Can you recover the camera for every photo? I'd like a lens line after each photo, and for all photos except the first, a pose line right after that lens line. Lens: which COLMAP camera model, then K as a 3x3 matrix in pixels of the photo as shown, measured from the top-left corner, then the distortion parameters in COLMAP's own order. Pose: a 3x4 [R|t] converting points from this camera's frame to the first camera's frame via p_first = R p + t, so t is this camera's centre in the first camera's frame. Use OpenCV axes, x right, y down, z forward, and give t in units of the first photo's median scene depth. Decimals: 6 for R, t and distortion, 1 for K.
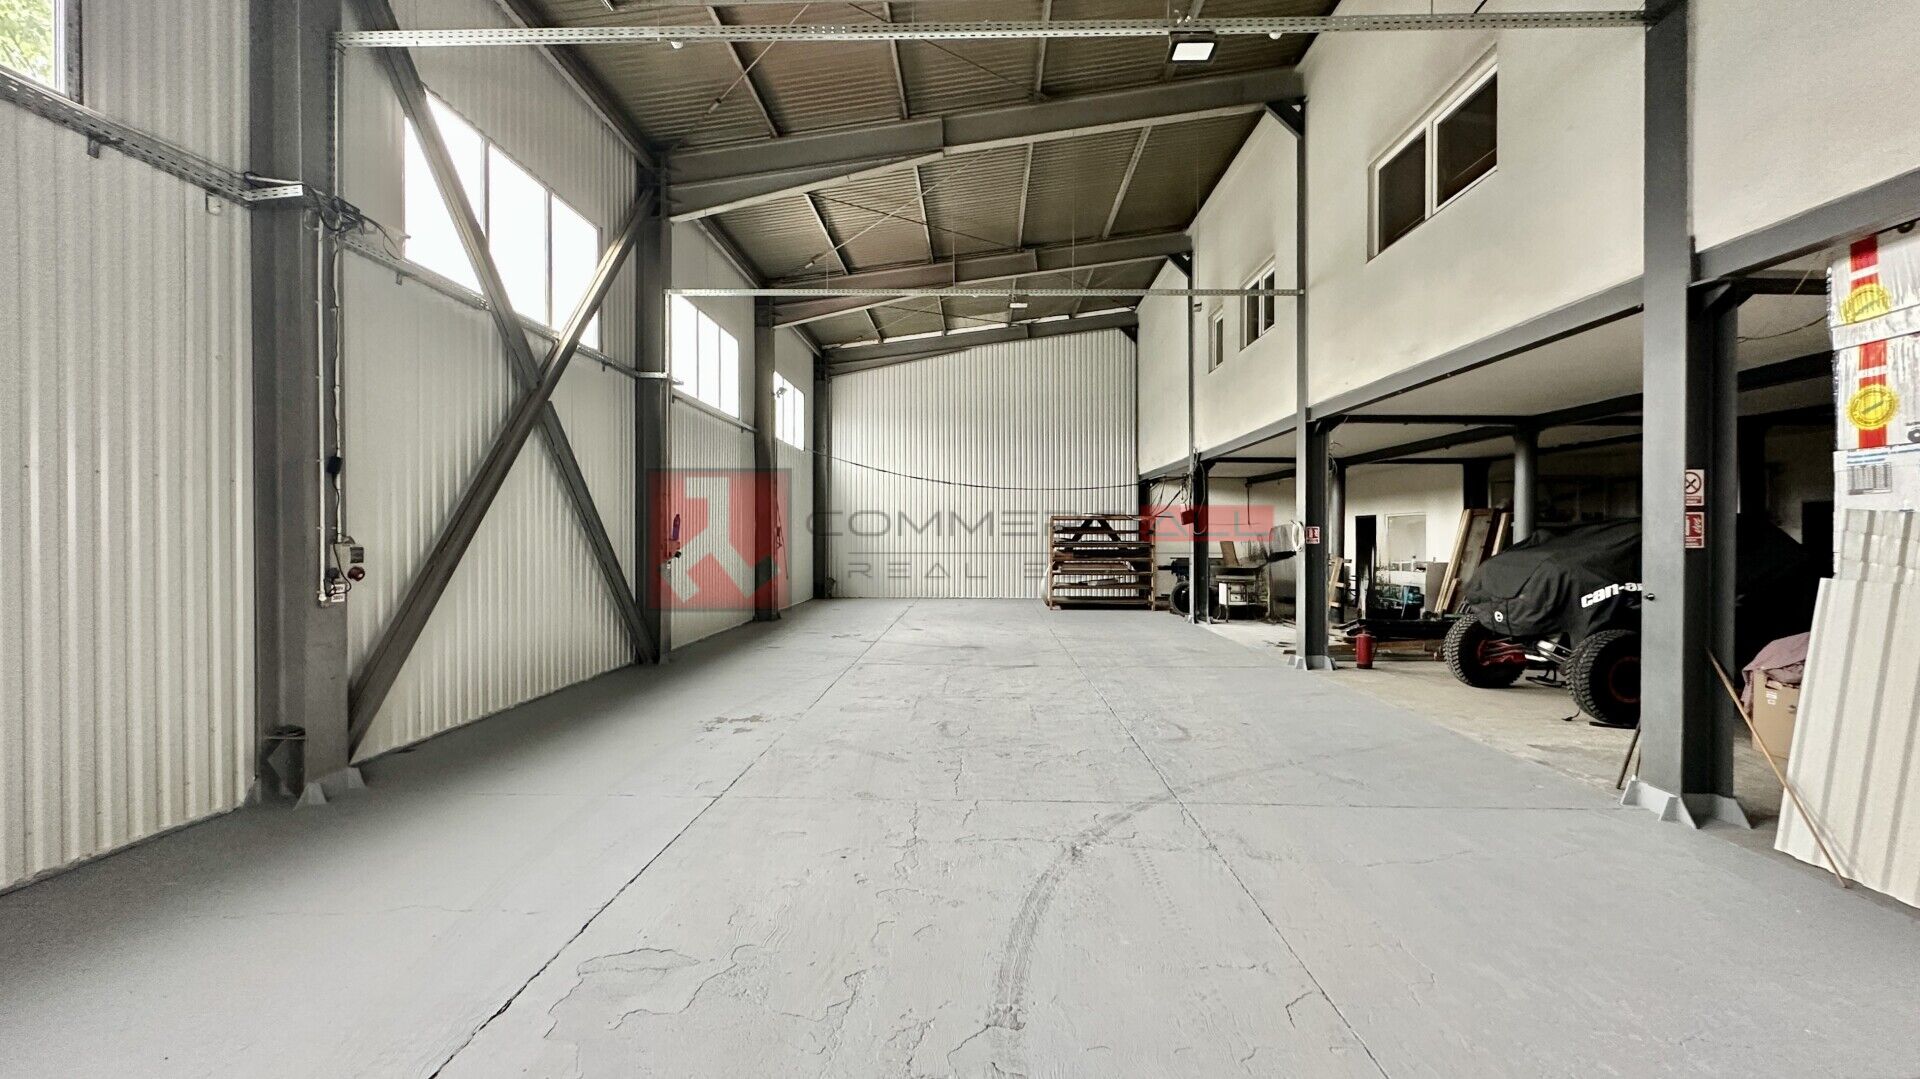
lens RADIAL K [[947.3, 0, 960.0], [0, 947.3, 539.5], [0, 0, 1]] dist [-0.002426, 0.000560]
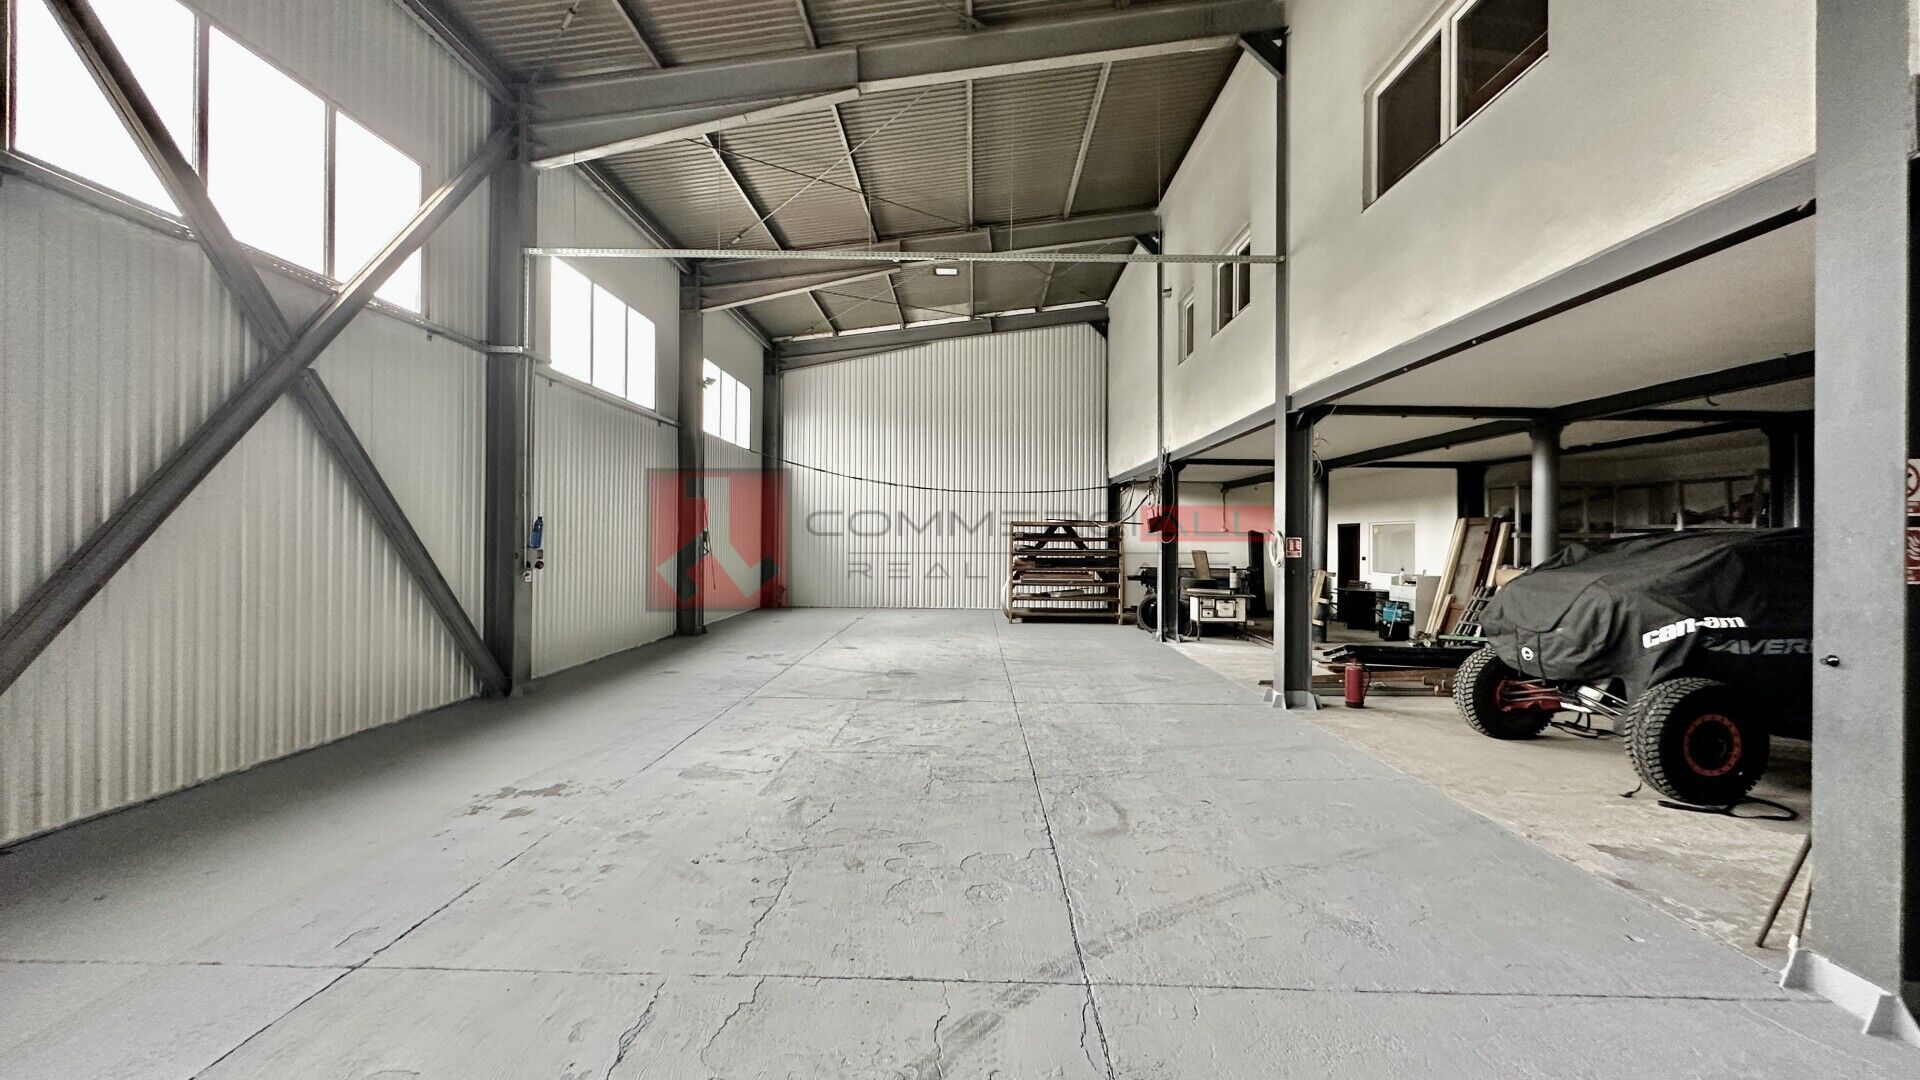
lens RADIAL K [[924.8, 0, 961.4], [0, 924.8, 532.9], [0, 0, 1]] dist [0.001972, 0.000254]
pose [[0.999872, 0.007832, 0.013950, 0.050412], [-0.007677, 0.999909, -0.011136, -0.004743], [-0.014036, 0.011027, 0.999841, 0.139527]]
